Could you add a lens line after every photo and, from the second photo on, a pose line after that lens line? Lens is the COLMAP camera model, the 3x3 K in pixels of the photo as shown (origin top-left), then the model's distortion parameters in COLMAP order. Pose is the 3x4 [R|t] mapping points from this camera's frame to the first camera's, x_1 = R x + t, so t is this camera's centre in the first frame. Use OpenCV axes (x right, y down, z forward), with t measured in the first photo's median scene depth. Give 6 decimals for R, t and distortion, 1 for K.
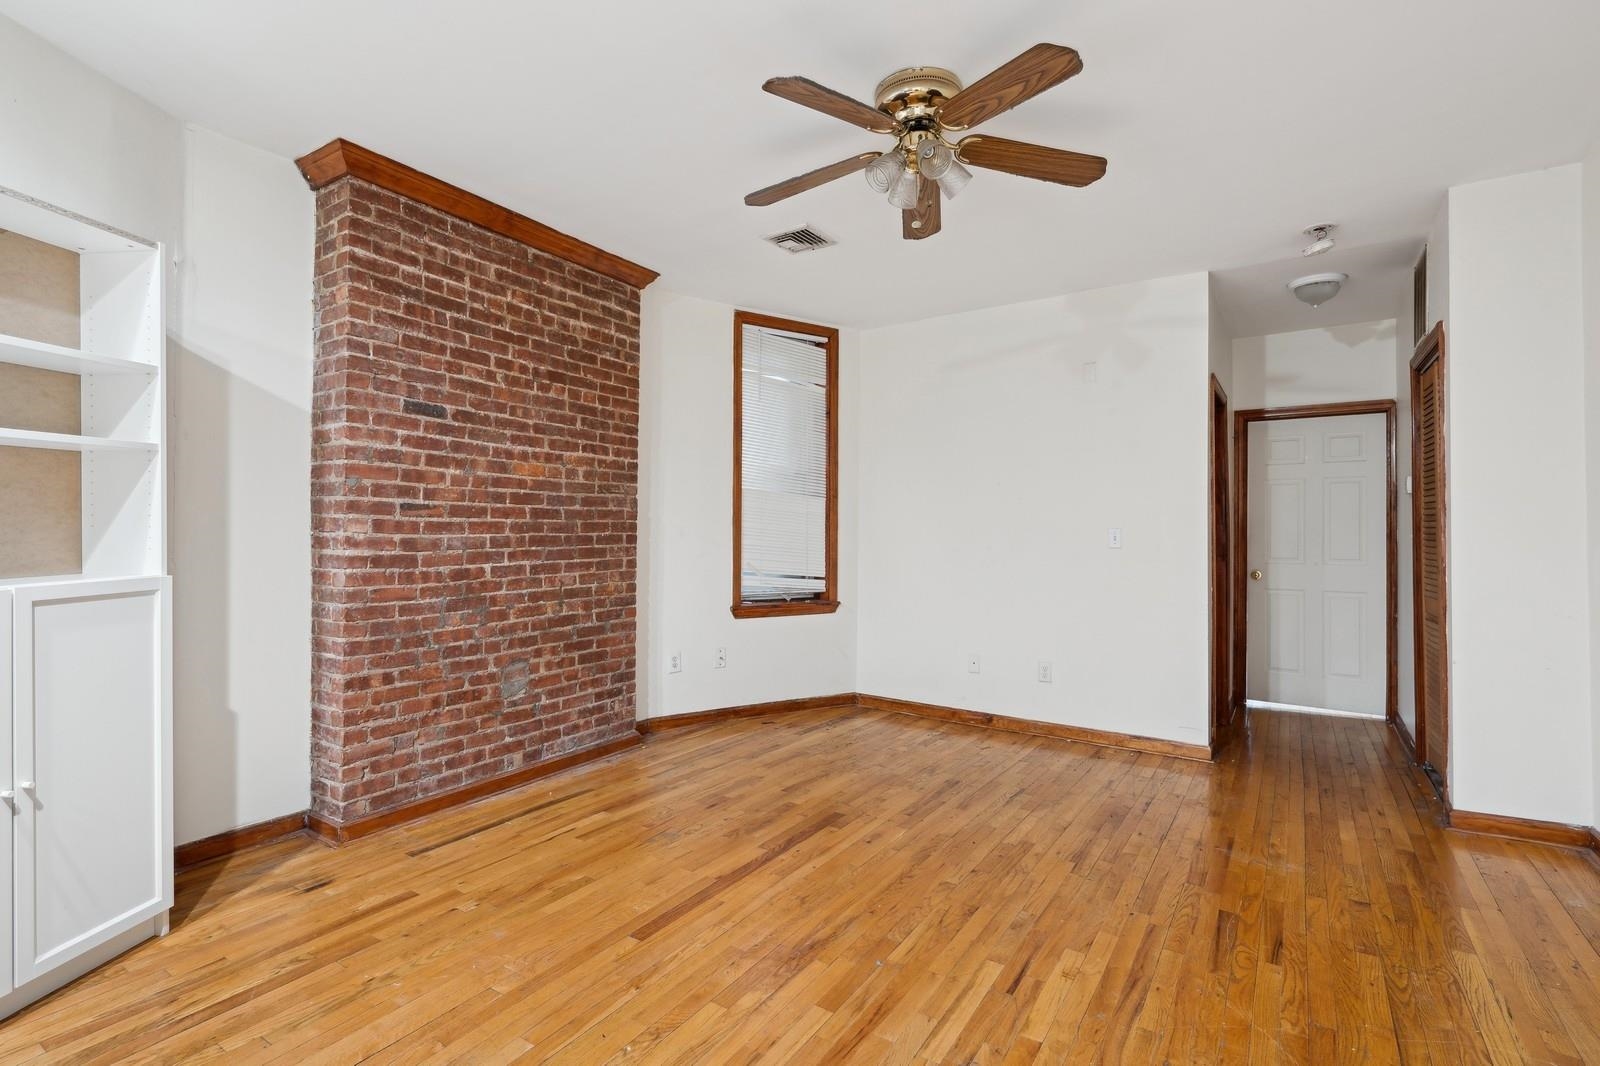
lens RADIAL K [[753.1, 0, 799.4], [0, 753.1, 527.7], [0, 0, 1]] dist [-0.001148, 0.000632]
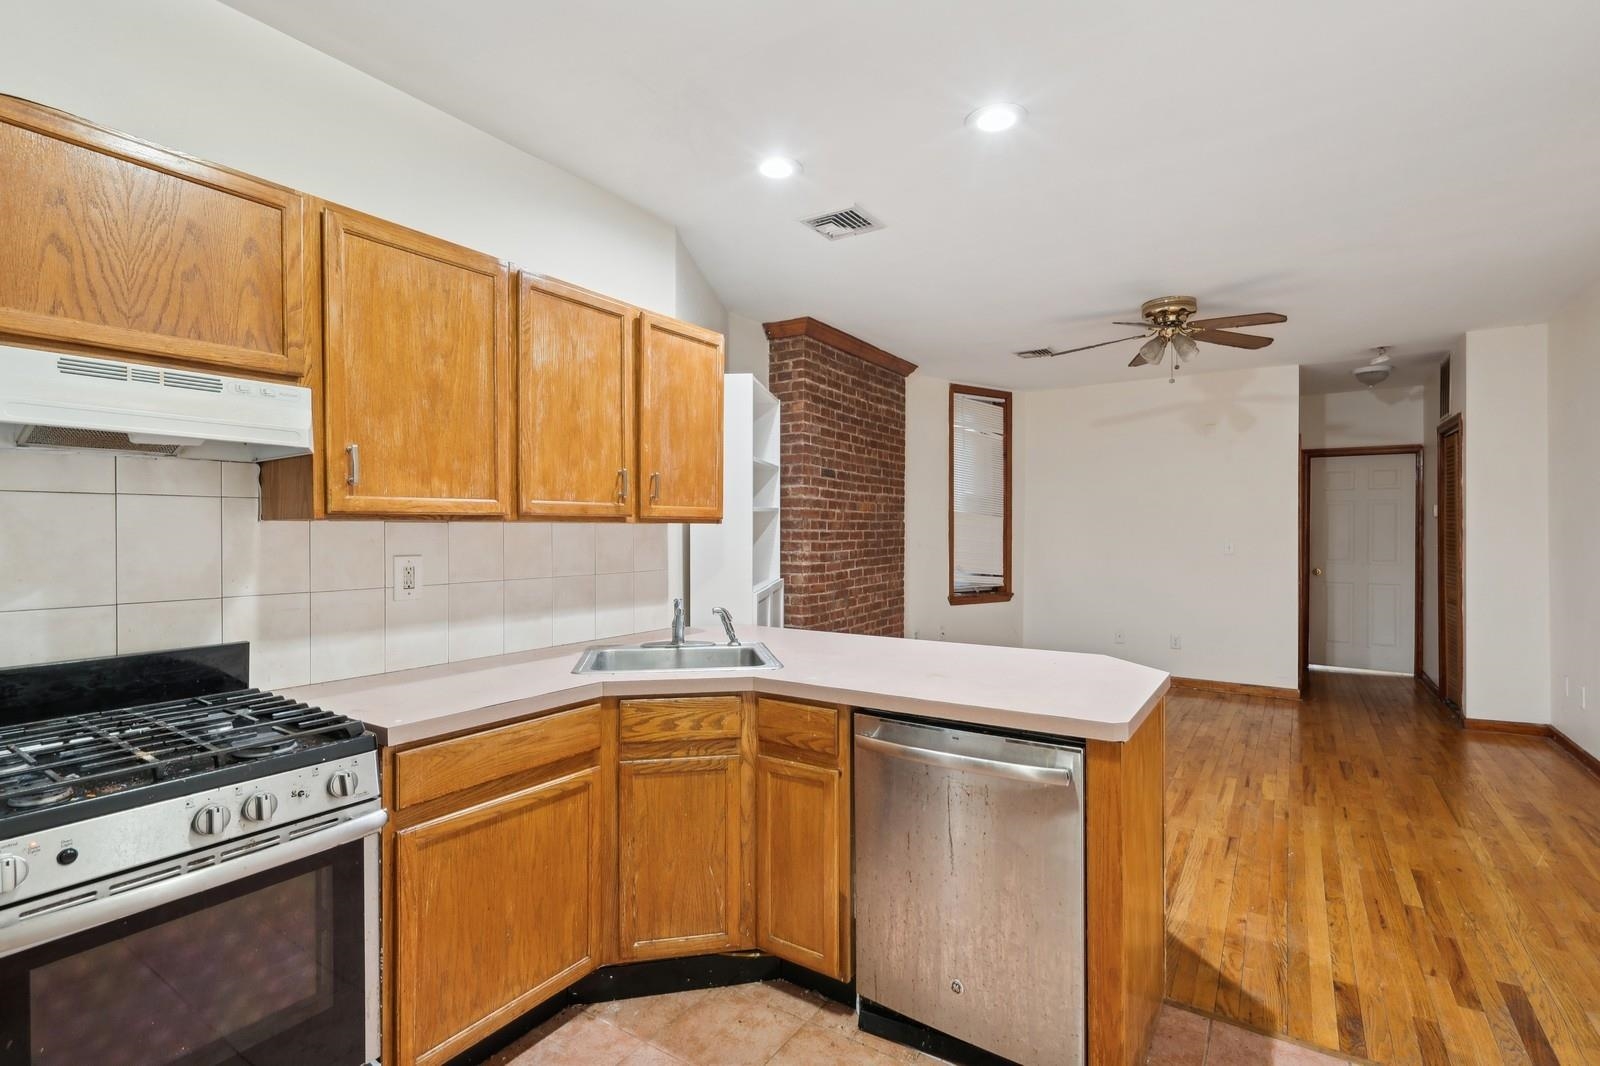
lens RADIAL K [[758.2, 0, 800.0], [0, 758.2, 533.0], [0, 0, 1]] dist [-0.001504, 0.001114]
pose [[0.999986, -0.004314, 0.002997, -0.492490], [0.004272, 0.999893, 0.014001, -0.045979], [-0.003057, -0.013988, 0.999897, -0.537705]]
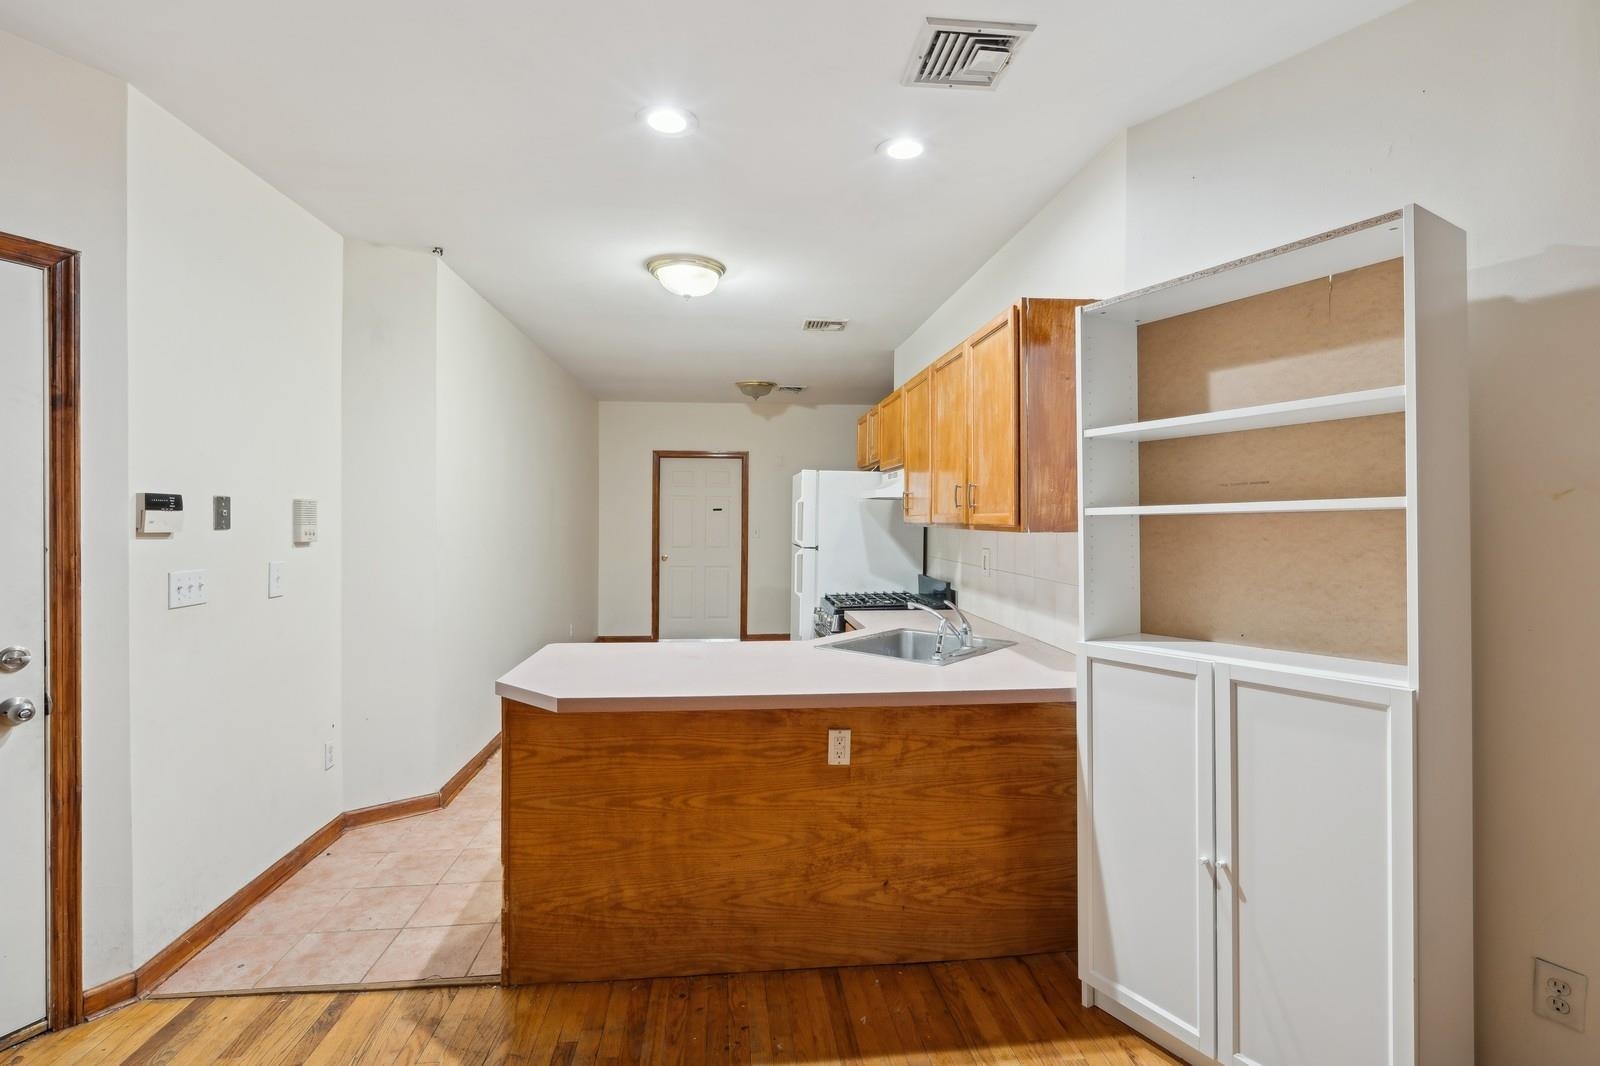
lens RADIAL K [[753.1, 0, 799.4], [0, 753.1, 527.7], [0, 0, 1]] dist [-0.001148, 0.000632]
pose [[-0.776340, 0.001480, -0.630313, 0.010517], [-0.001585, 0.999989, 0.004300, -0.052311], [0.630312, 0.004337, -0.776329, 0.726243]]
